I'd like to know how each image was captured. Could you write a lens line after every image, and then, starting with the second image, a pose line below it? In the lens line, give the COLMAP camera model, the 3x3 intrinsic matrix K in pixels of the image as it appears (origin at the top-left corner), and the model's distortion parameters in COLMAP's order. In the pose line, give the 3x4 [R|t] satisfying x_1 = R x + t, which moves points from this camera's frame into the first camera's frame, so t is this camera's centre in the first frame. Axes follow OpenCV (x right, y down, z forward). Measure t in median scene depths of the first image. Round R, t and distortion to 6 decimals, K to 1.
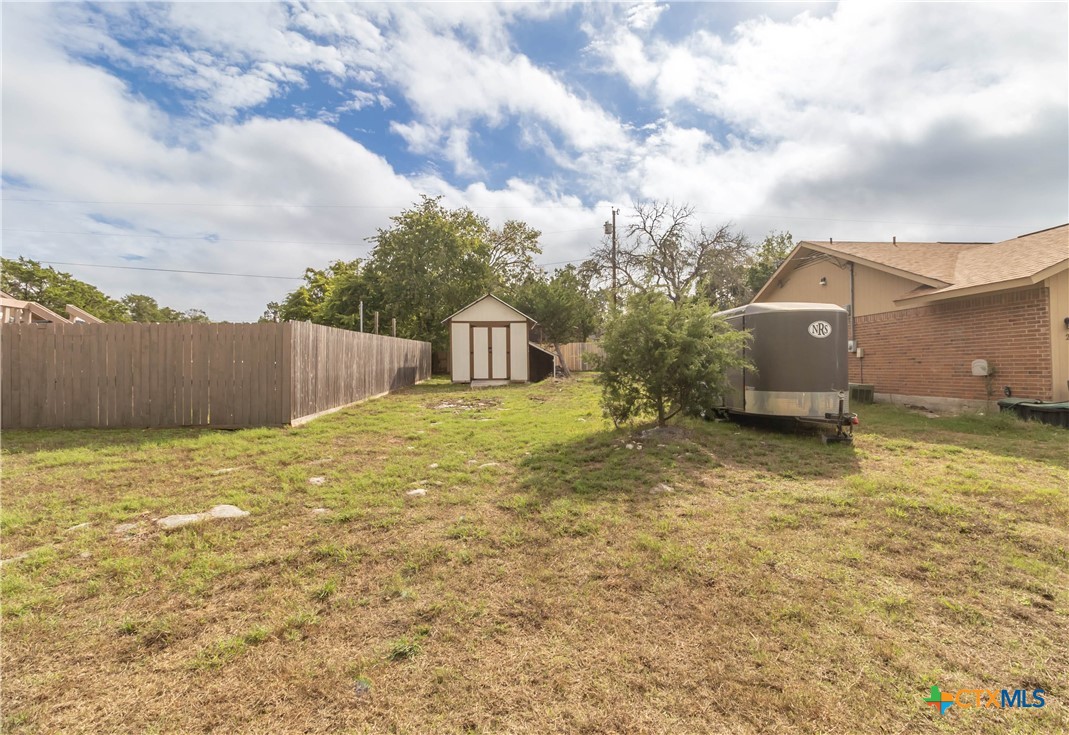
lens RADIAL K [[508.9, 0, 534.7], [0, 508.9, 361.9], [0, 0, 1]] dist [0.000759, 0.000137]
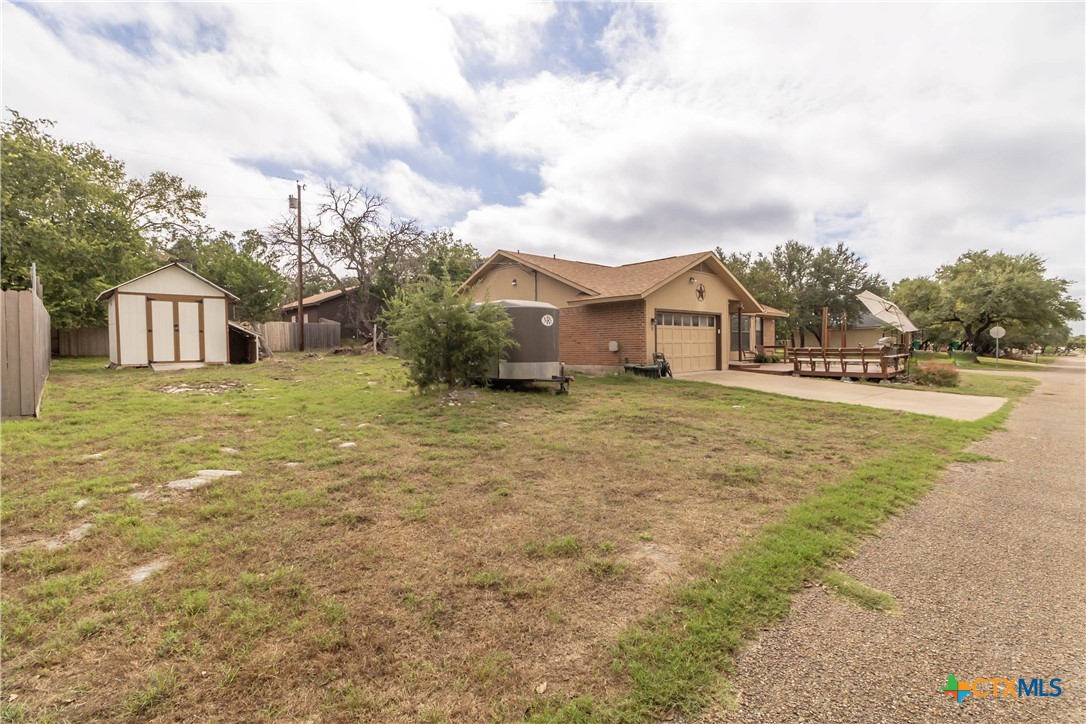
lens RADIAL K [[501.4, 0, 537.9], [0, 501.4, 358.5], [0, 0, 1]] dist [-0.001101, -0.000238]
pose [[0.788644, -0.015827, 0.614646, -0.189554], [-0.002782, 0.999567, 0.029309, 0.002769], [-0.614844, -0.024824, 0.788258, -0.075932]]
